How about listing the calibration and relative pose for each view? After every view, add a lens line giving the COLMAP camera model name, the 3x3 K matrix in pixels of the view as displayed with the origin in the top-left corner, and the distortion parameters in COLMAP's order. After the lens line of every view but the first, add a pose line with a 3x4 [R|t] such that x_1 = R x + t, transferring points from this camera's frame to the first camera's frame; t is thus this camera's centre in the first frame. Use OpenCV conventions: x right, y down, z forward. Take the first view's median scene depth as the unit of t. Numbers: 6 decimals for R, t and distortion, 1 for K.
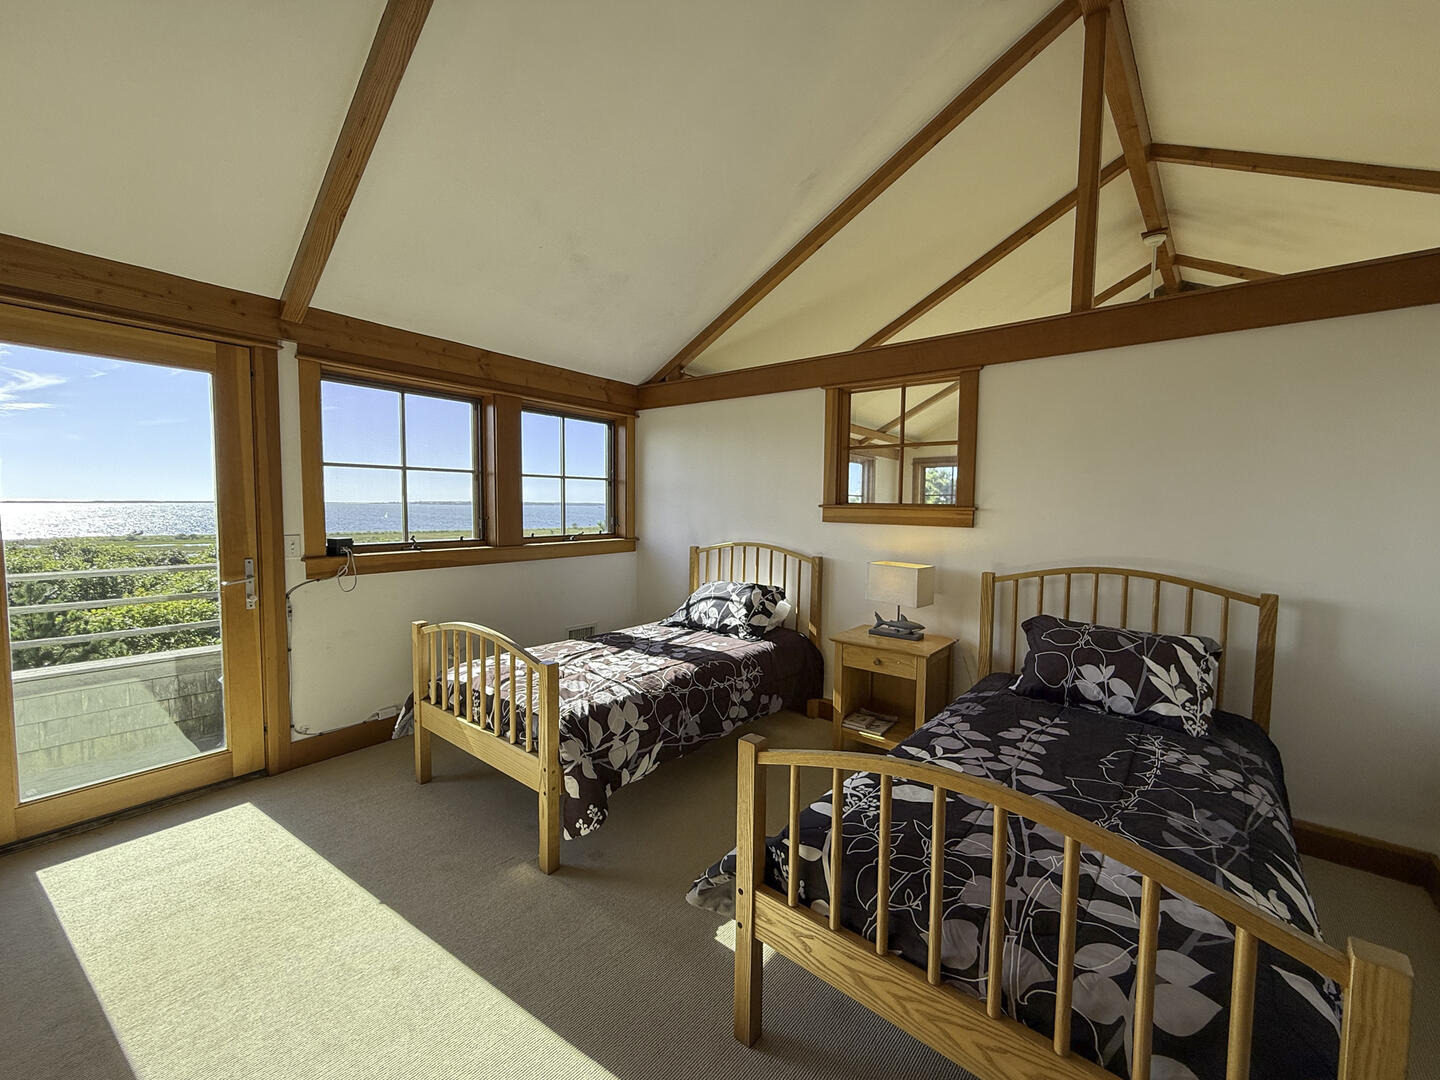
lens RADIAL K [[576.9, 0, 720.0], [0, 576.9, 540.0], [0, 0, 1]] dist [0.002813, 0.000144]
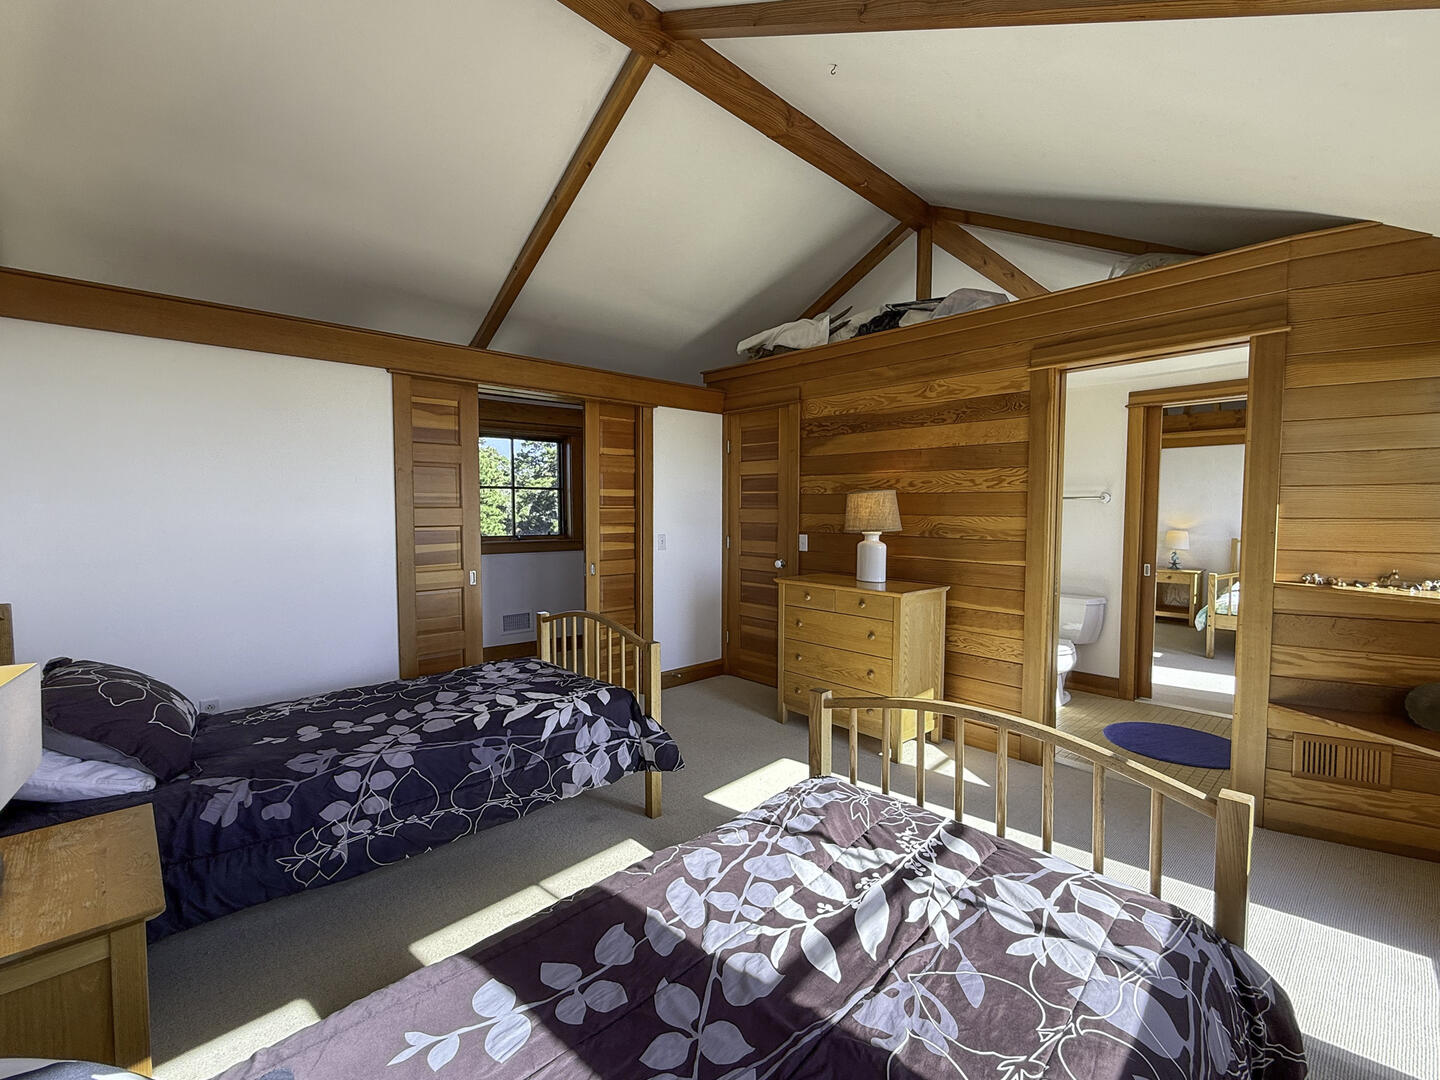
lens RADIAL K [[608.6, 0, 720.0], [0, 608.6, 540.0], [0, 0, 1]] dist [0.000708, -0.000522]
pose [[-0.993337, -0.020162, 0.113471, -0.253099], [-0.007329, 0.993637, 0.112394, -0.127466], [-0.115015, 0.110813, -0.987164, 1.980152]]
